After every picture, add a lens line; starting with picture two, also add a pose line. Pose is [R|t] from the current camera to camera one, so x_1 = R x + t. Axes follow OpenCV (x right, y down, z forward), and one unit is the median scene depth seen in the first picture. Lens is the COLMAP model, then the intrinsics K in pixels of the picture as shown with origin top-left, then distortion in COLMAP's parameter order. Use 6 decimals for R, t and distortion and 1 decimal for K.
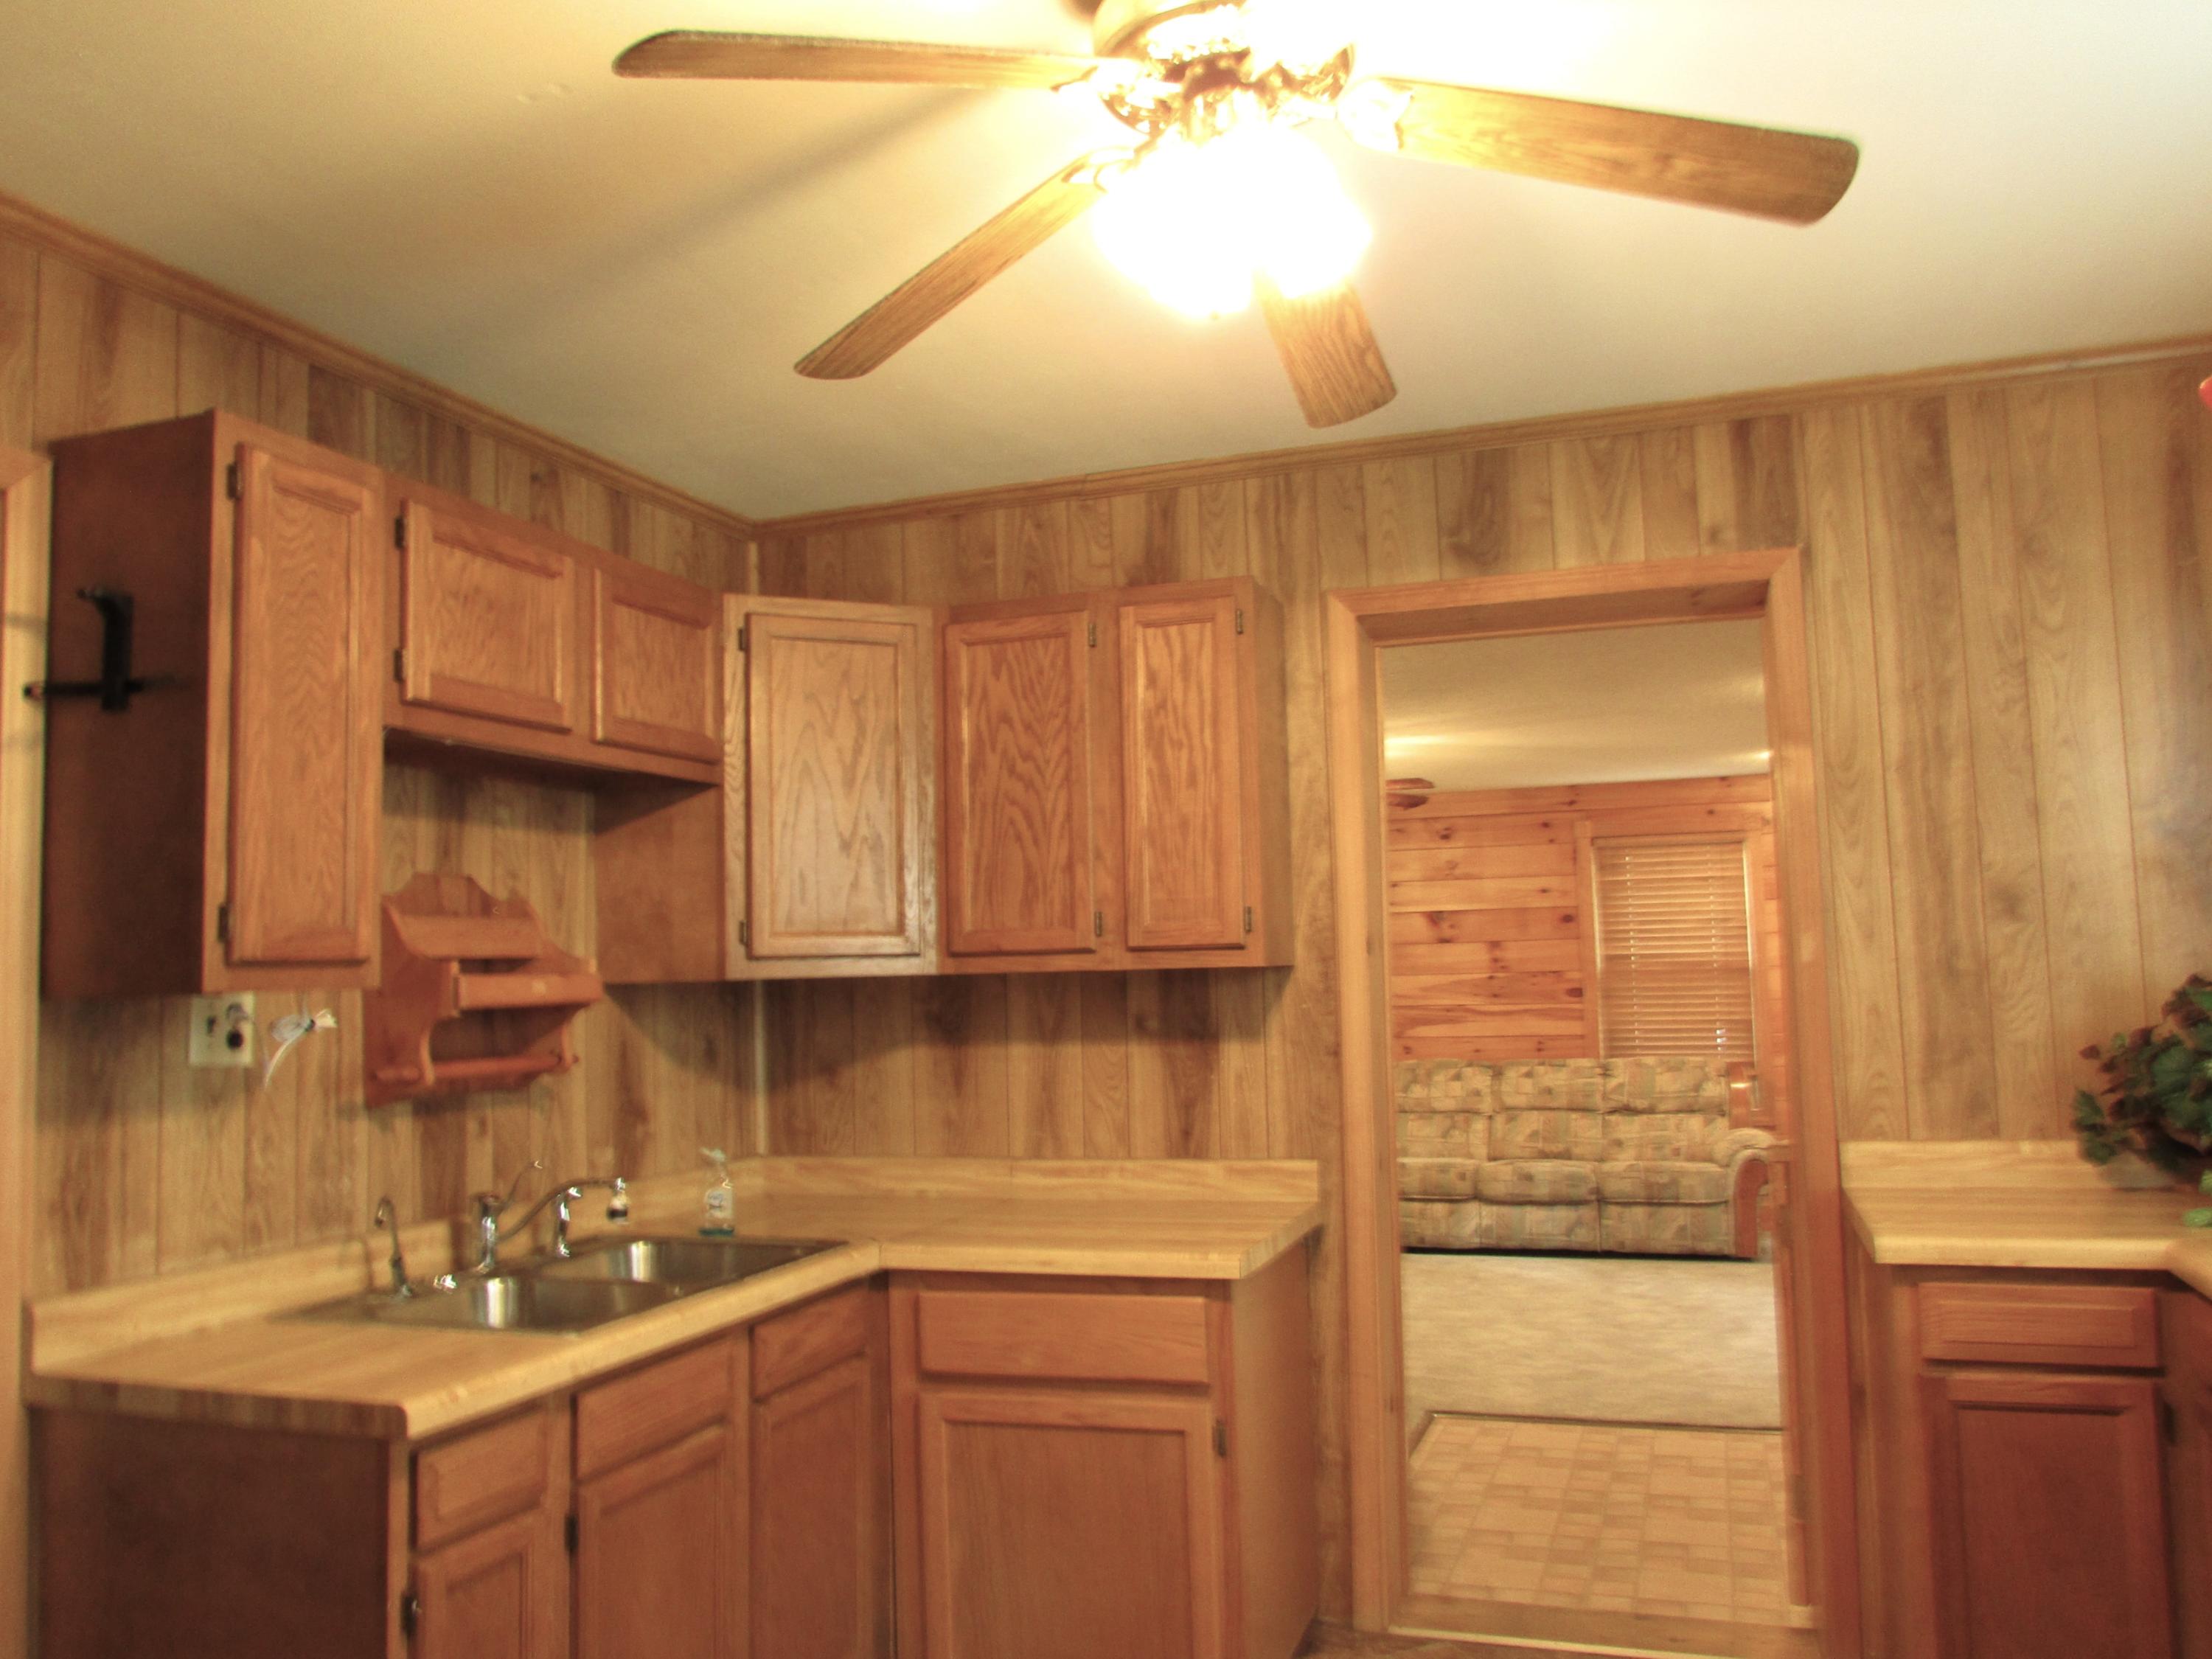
lens RADIAL K [[1626.9, 0, 1111.4], [0, 1626.9, 819.1], [0, 0, 1]] dist [-0.049304, -0.001611]
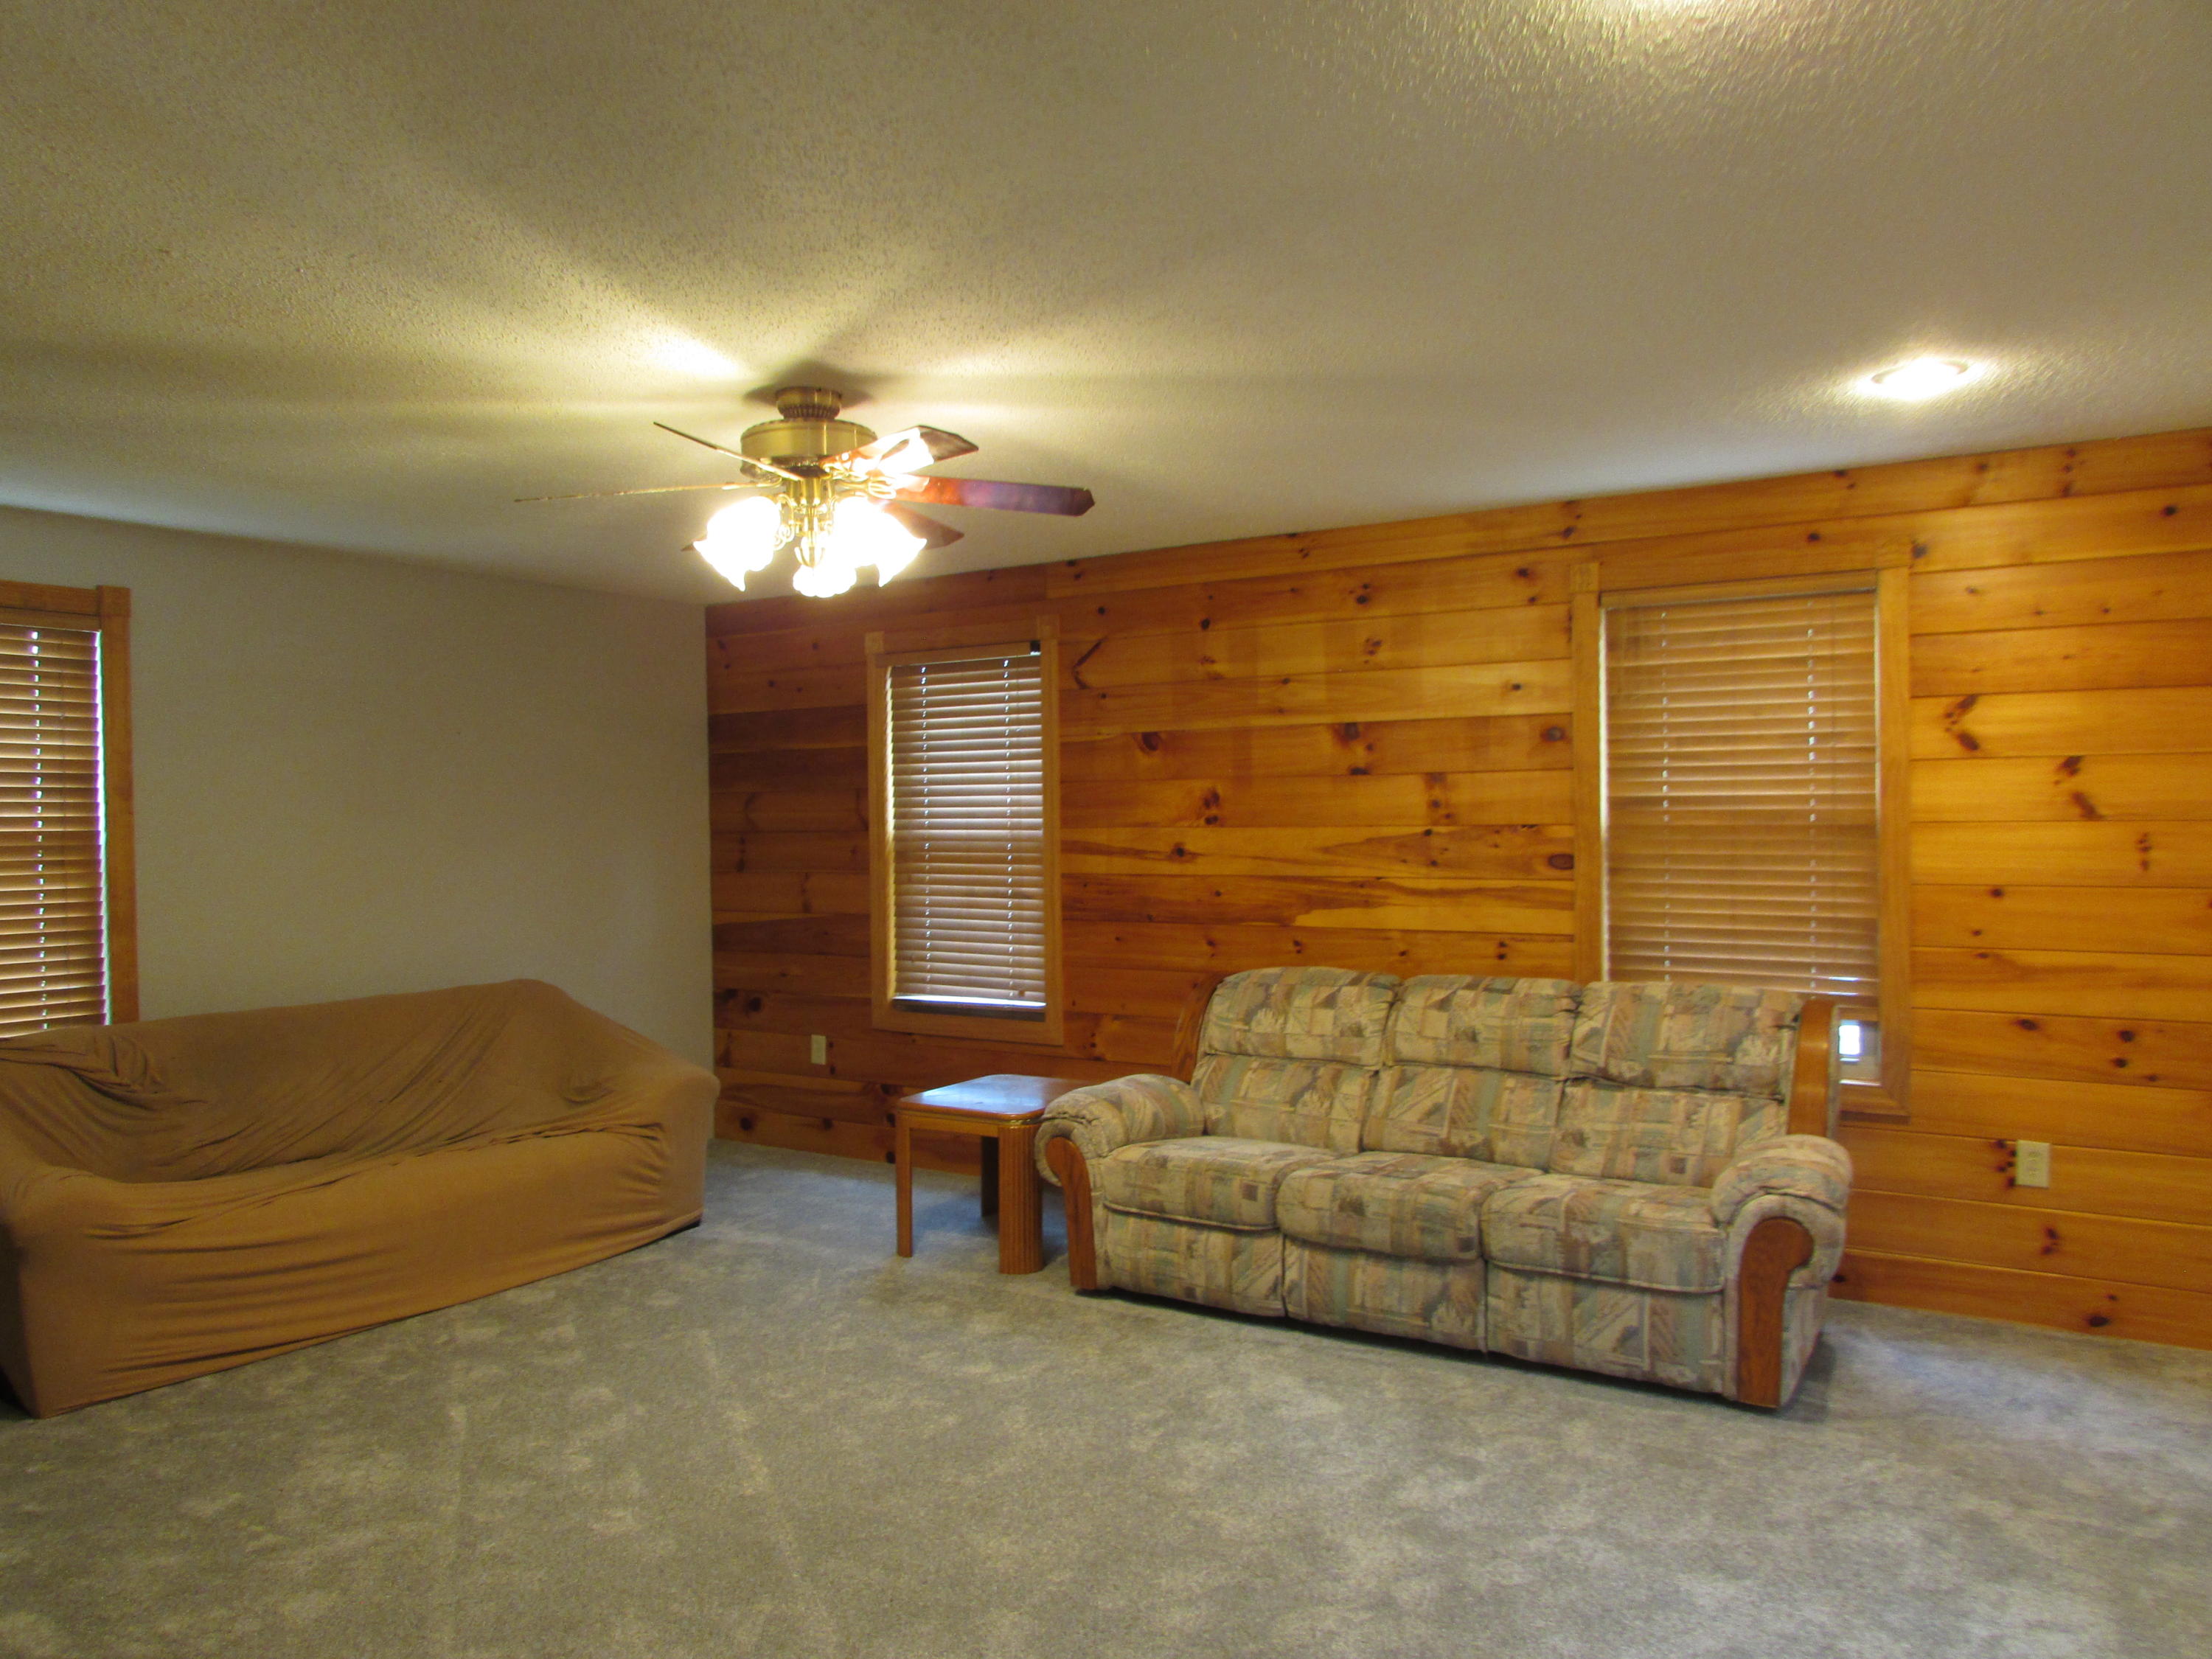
lens RADIAL K [[1587.9, 0, 1111.9], [0, 1587.9, 829.0], [0, 0, 1]] dist [-0.010416, -0.002150]
pose [[0.974256, 0.011062, -0.225173, 0.267001], [0.014382, 0.993712, 0.111043, 0.031149], [0.224985, -0.111422, 0.967970, 0.430203]]
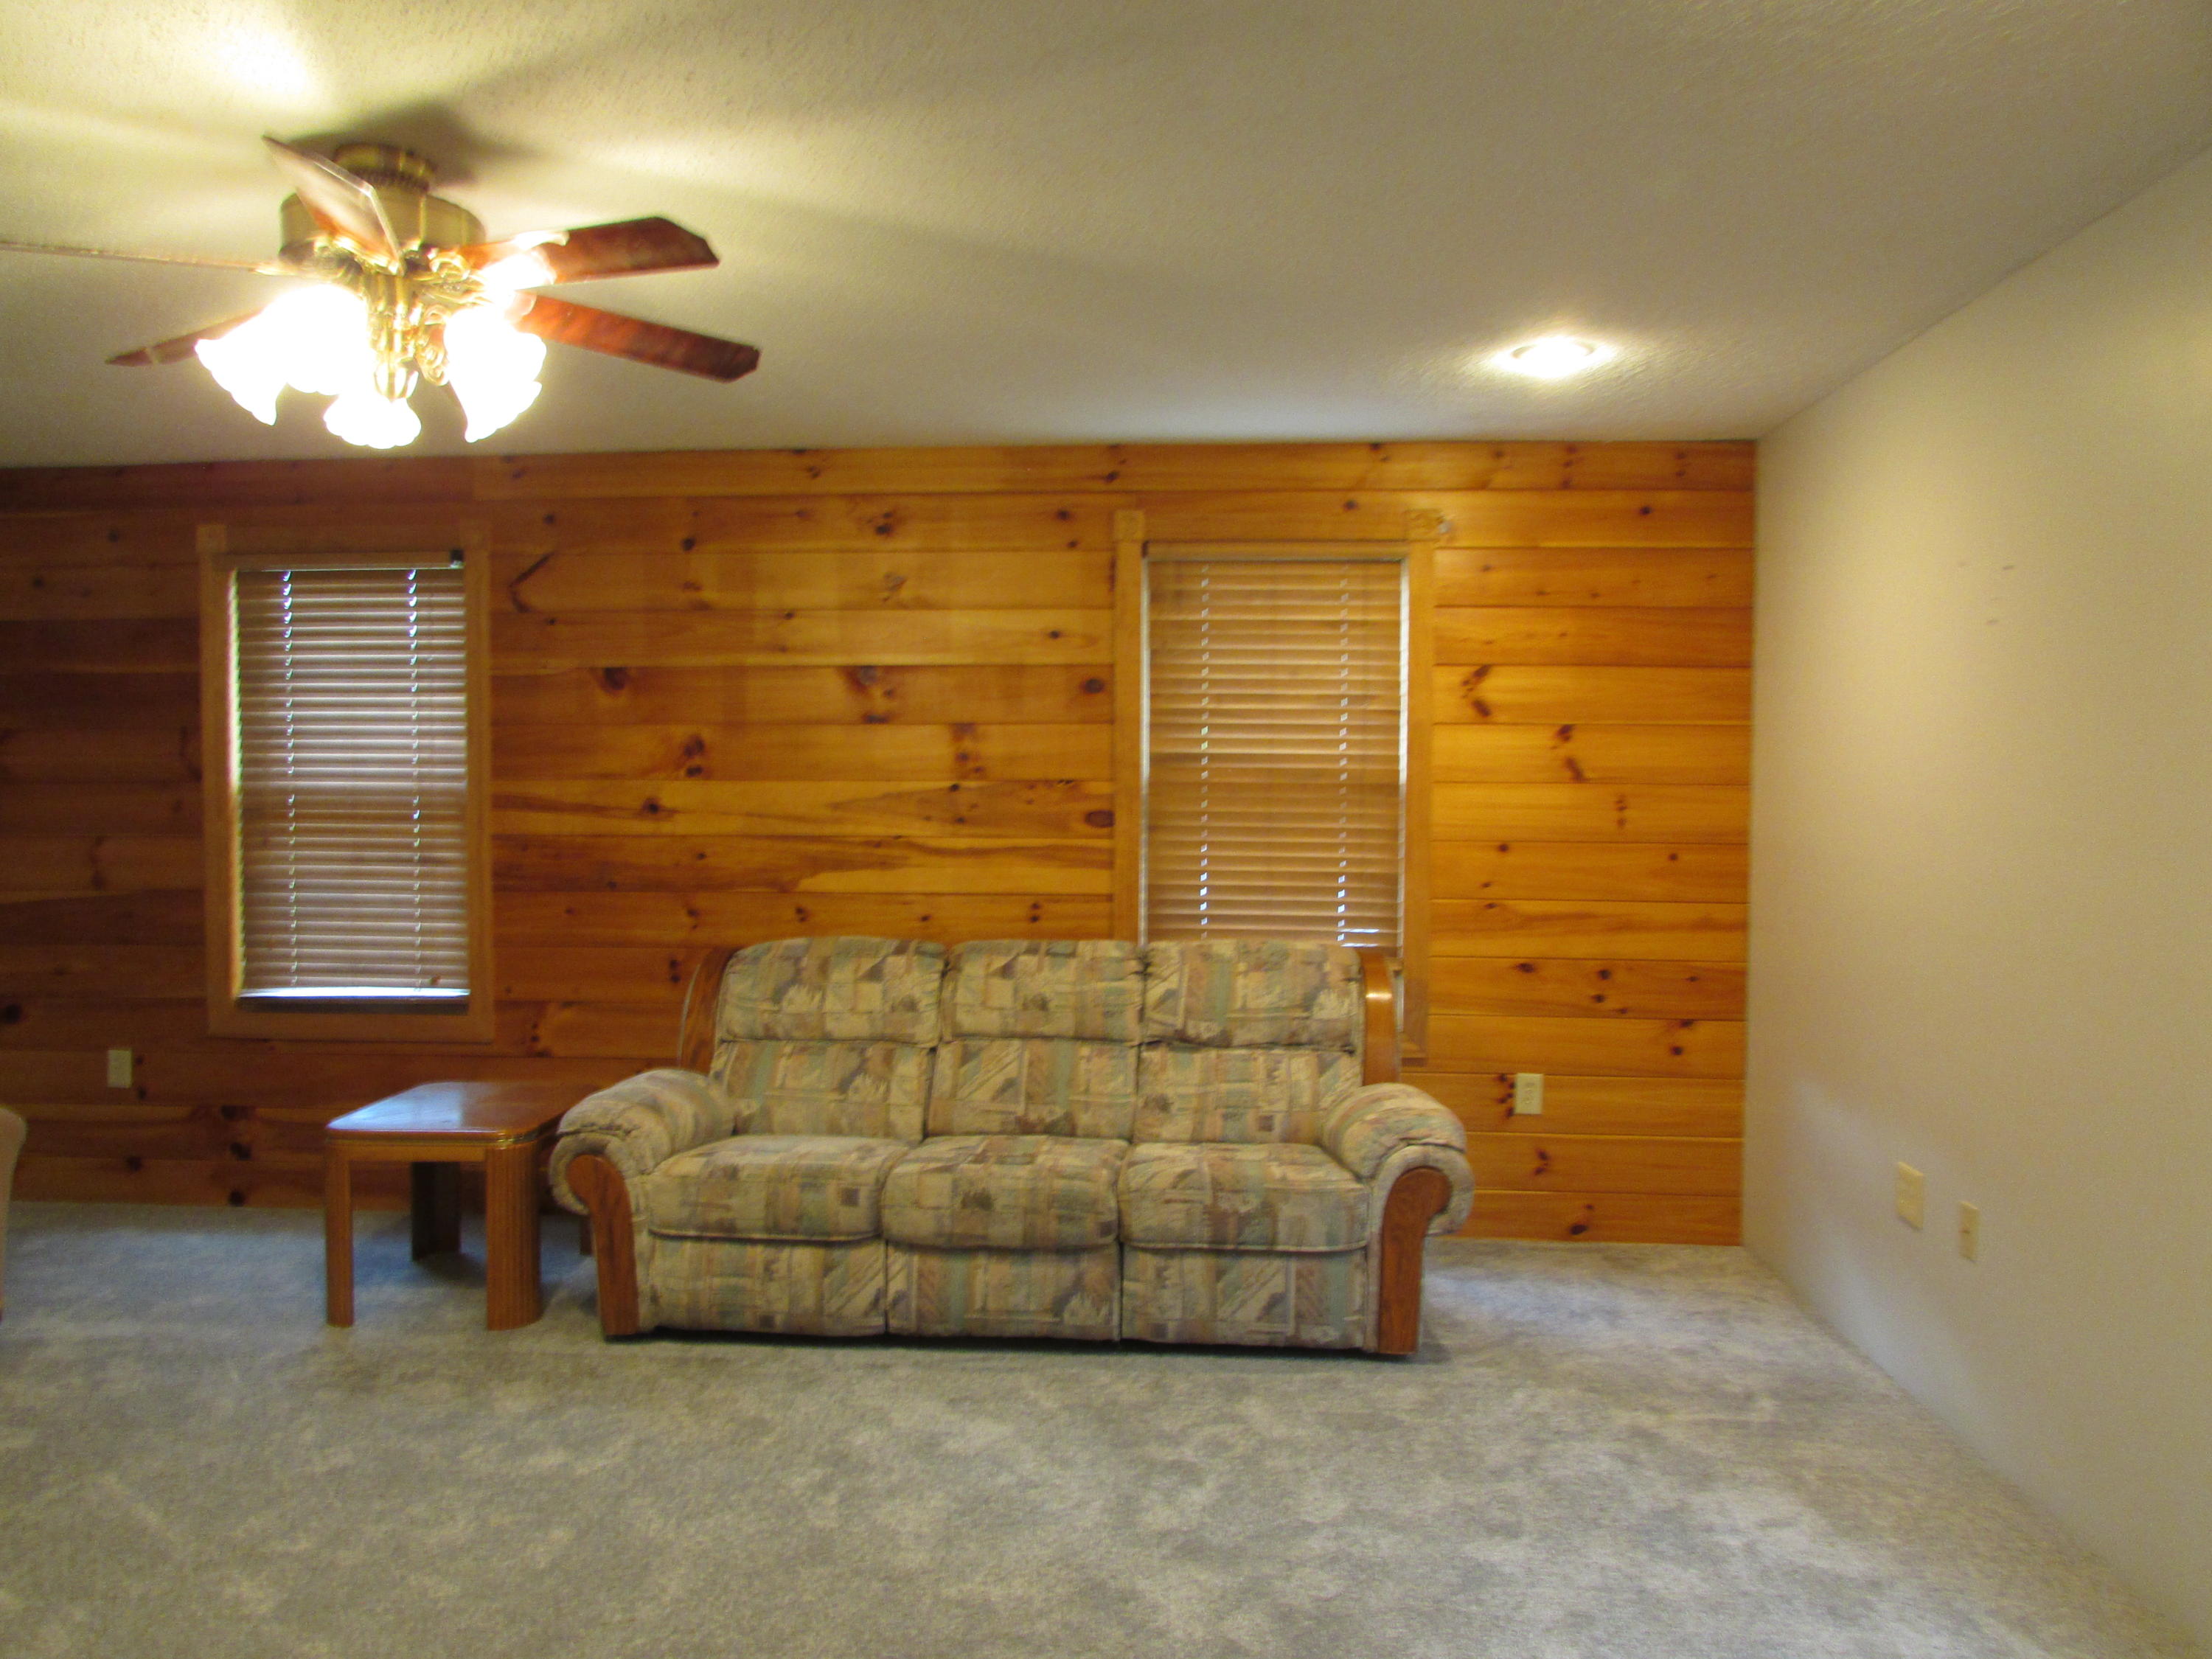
lens RADIAL K [[1587.9, 0, 1111.9], [0, 1587.9, 829.0], [0, 0, 1]] dist [-0.010416, -0.002150]
pose [[0.964120, 0.015911, 0.264990, 0.150332], [-0.050130, 0.991155, 0.122875, 0.044459], [-0.260691, -0.131750, 0.956390, 0.491136]]
